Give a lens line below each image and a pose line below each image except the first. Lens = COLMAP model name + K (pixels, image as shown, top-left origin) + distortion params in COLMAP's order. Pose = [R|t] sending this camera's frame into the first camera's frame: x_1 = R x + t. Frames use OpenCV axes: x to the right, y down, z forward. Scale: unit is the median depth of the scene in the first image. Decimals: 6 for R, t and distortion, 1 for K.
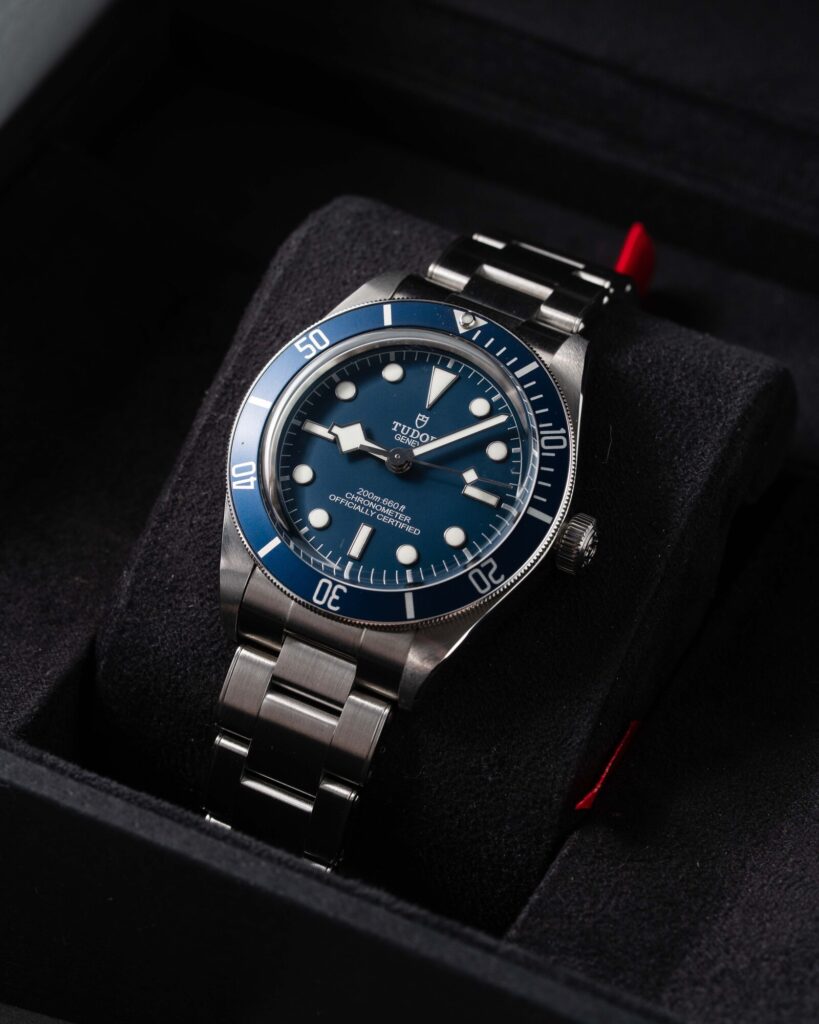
lens RADIAL K [[4421.1, 0, 406.7], [0, 4421.1, 510.3], [0, 0, 1]] dist [-0.206098, 0.000000]
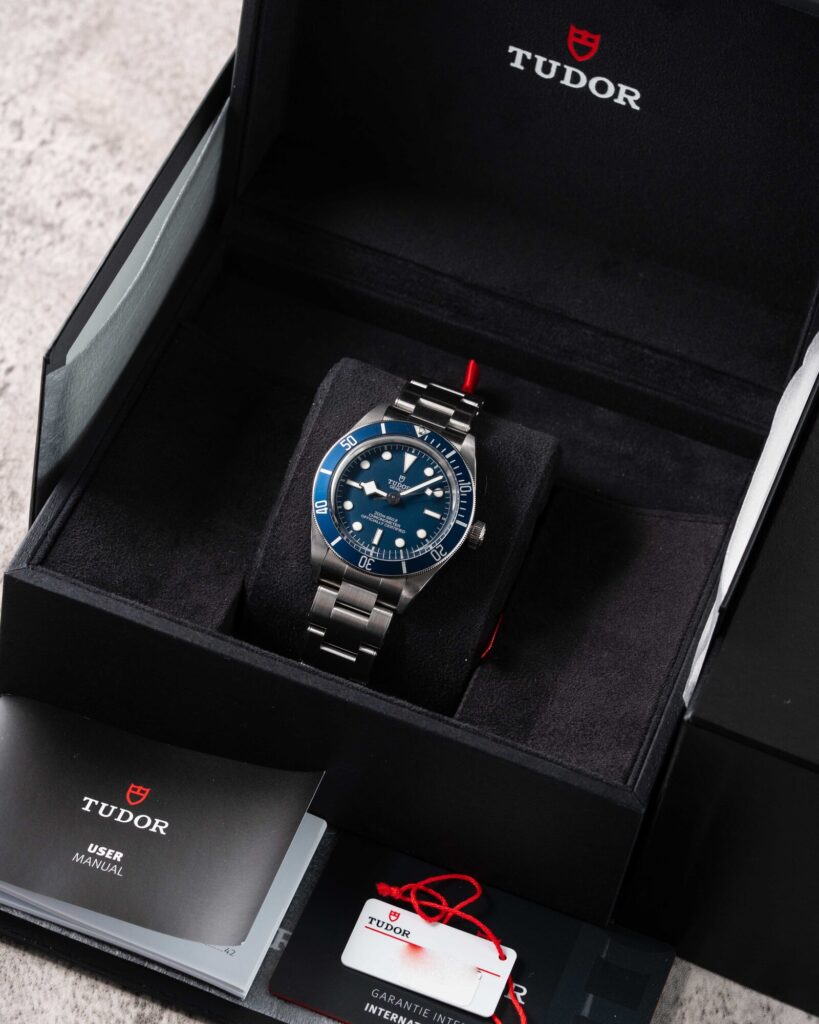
lens RADIAL K [[4421.1, 0, 410.4], [0, 4421.1, 512.4], [0, 0, 1]] dist [-0.206098, 0.000000]
pose [[0.985275, -0.032719, 0.167817, -0.354907], [0.016546, 0.995158, 0.096884, -0.212700], [-0.170175, -0.092681, 0.981046, -1.115810]]
